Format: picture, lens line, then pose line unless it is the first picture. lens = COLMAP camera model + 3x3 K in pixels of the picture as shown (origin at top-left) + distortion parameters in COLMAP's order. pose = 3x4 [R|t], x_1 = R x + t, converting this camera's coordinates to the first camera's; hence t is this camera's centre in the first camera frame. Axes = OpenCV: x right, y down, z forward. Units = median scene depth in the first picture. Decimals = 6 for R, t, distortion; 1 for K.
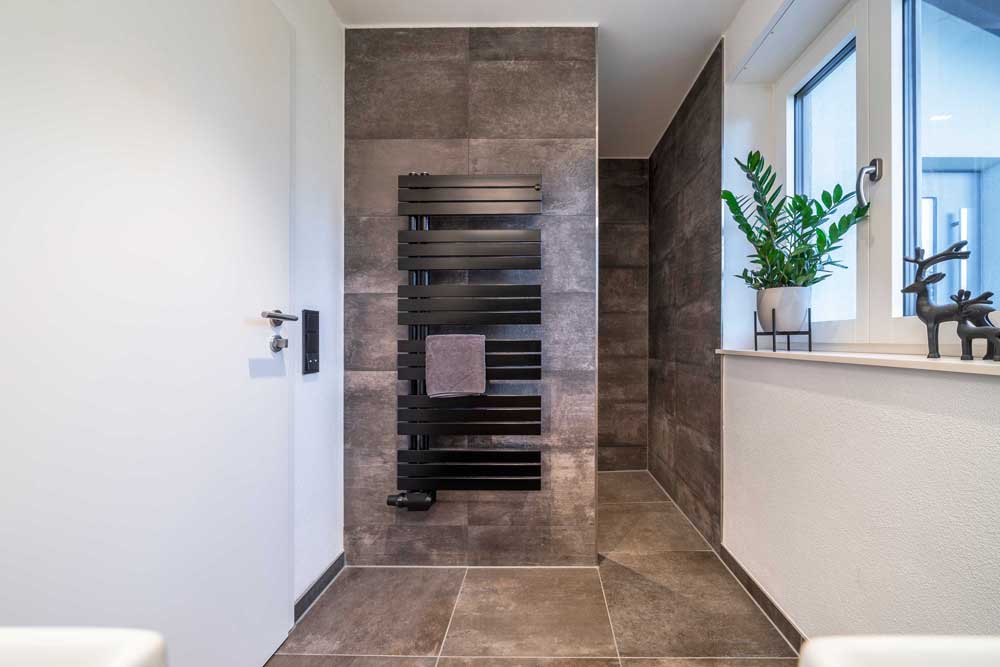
lens RADIAL K [[354.7, 0, 533.2], [0, 354.7, 334.0], [0, 0, 1]] dist [-0.006446, 0.000121]
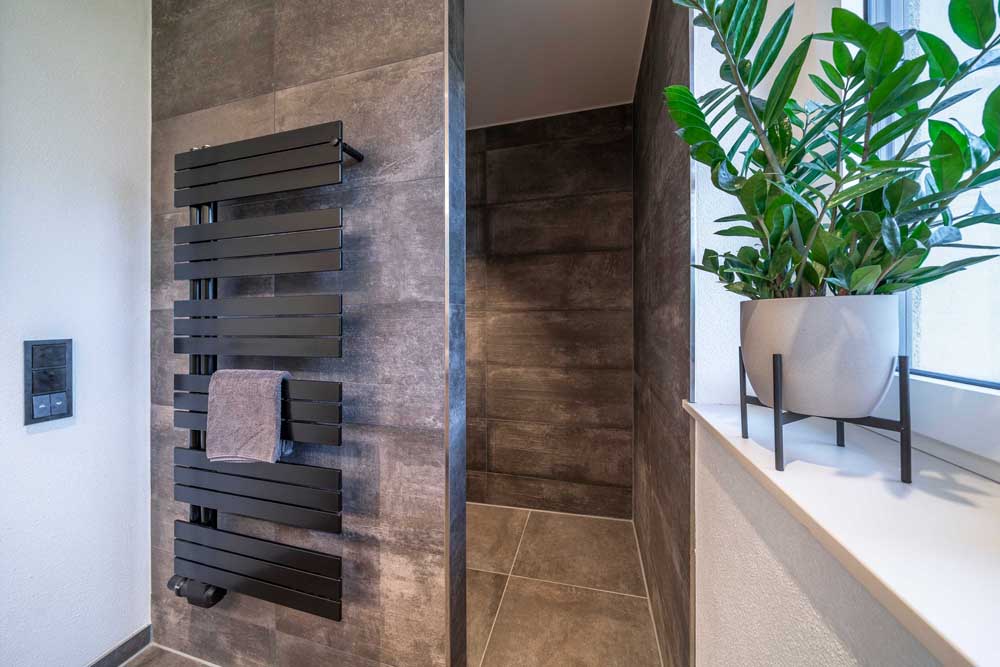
lens RADIAL K [[354.7, 0, 434.0], [0, 354.7, 322.9], [0, 0, 1]] dist [-0.006446, 0.000121]
pose [[0.957725, -0.005519, -0.287632, 0.332879], [0.005450, 0.999985, -0.001038, -0.080304], [0.287633, -0.000574, 0.957741, 0.407413]]
